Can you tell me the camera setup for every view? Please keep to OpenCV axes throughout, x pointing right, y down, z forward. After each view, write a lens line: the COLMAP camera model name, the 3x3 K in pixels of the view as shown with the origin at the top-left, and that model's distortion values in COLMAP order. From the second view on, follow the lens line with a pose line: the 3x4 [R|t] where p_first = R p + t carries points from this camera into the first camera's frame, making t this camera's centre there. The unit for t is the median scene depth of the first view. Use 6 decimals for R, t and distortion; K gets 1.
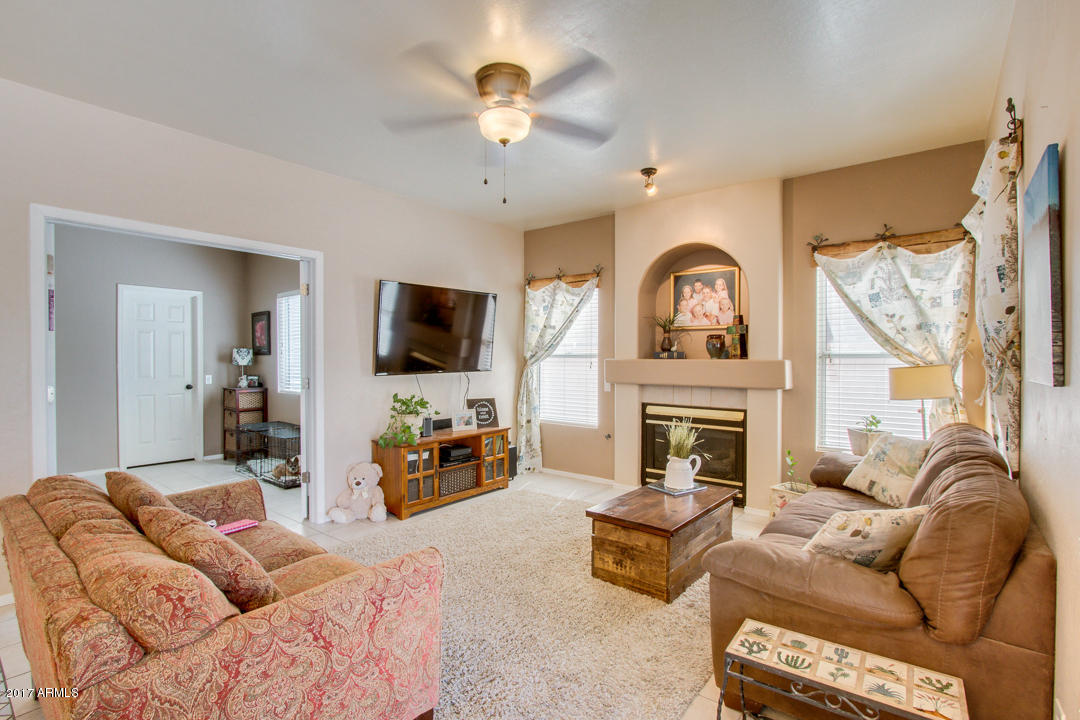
lens RADIAL K [[510.4, 0, 545.4], [0, 510.4, 357.7], [0, 0, 1]] dist [-0.014150, -0.000733]
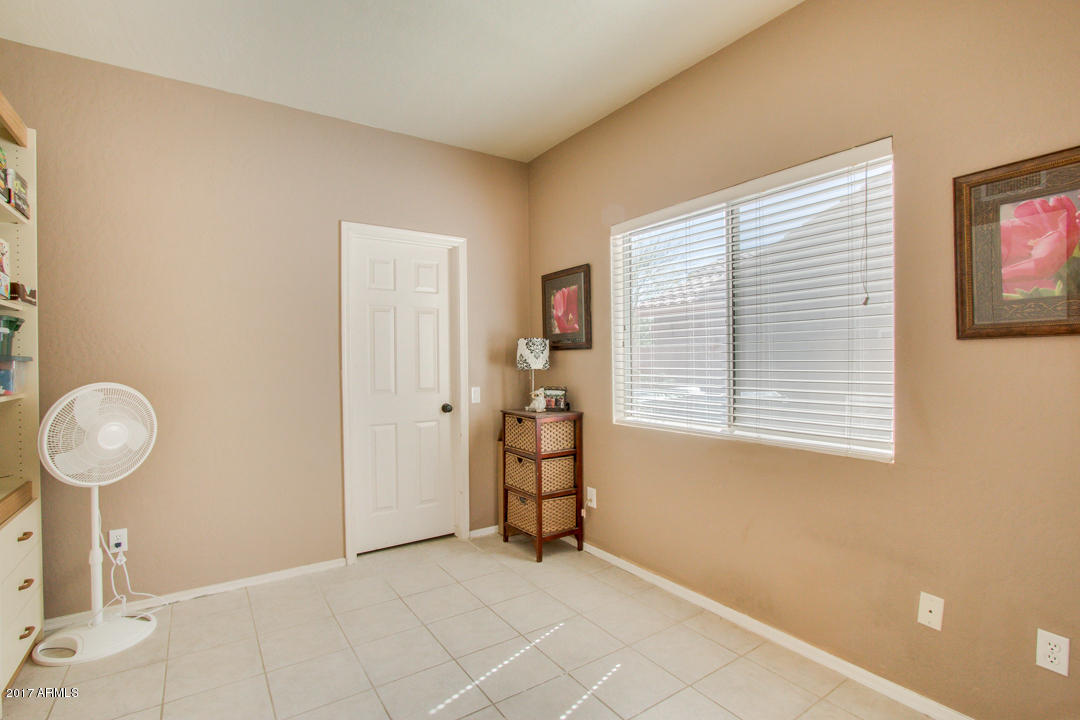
lens RADIAL K [[510.4, 0, 539.9], [0, 510.4, 360.7], [0, 0, 1]] dist [-0.014150, -0.000733]
pose [[0.959048, -0.009189, -0.283095, -0.439564], [0.008723, 0.999958, -0.002907, 0.007229], [0.283109, 0.000319, 0.959088, 0.482126]]
